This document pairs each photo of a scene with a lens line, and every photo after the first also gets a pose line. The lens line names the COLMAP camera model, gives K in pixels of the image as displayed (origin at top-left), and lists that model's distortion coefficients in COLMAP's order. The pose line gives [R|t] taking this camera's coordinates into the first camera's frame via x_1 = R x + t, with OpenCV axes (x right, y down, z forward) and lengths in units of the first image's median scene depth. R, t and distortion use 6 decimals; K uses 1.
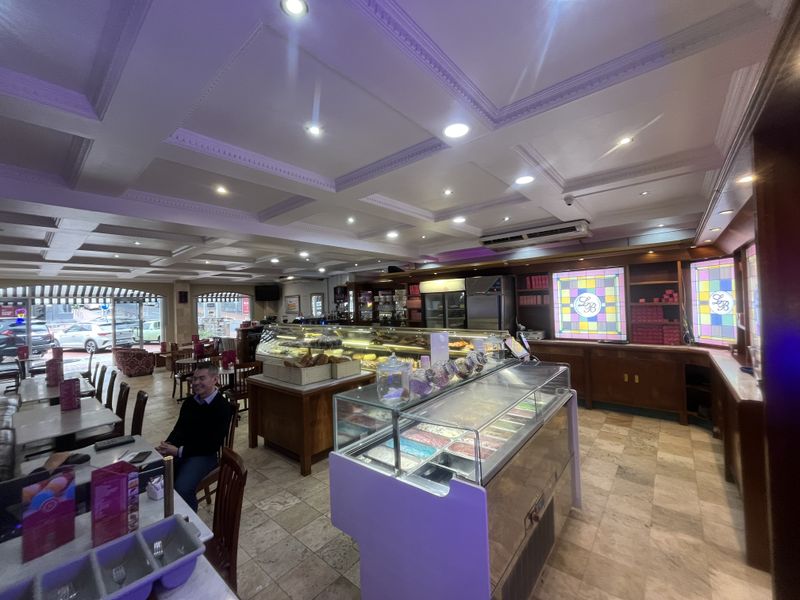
lens RADIAL K [[324.4, 0, 397.0], [0, 324.4, 299.2], [0, 0, 1]] dist [-0.002592, -0.000191]
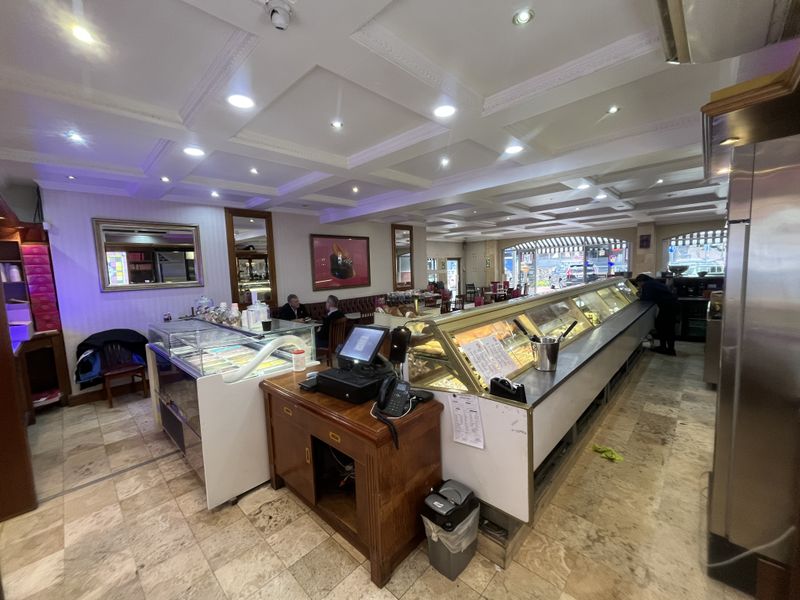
lens RADIAL K [[324.4, 0, 397.0], [0, 324.4, 299.2], [0, 0, 1]] dist [-0.002592, -0.000191]
pose [[-0.062252, 0.132223, -0.989263, 0.313074], [0.056077, 0.990083, 0.128804, -0.001945], [0.996484, -0.047456, -0.069049, 0.374269]]
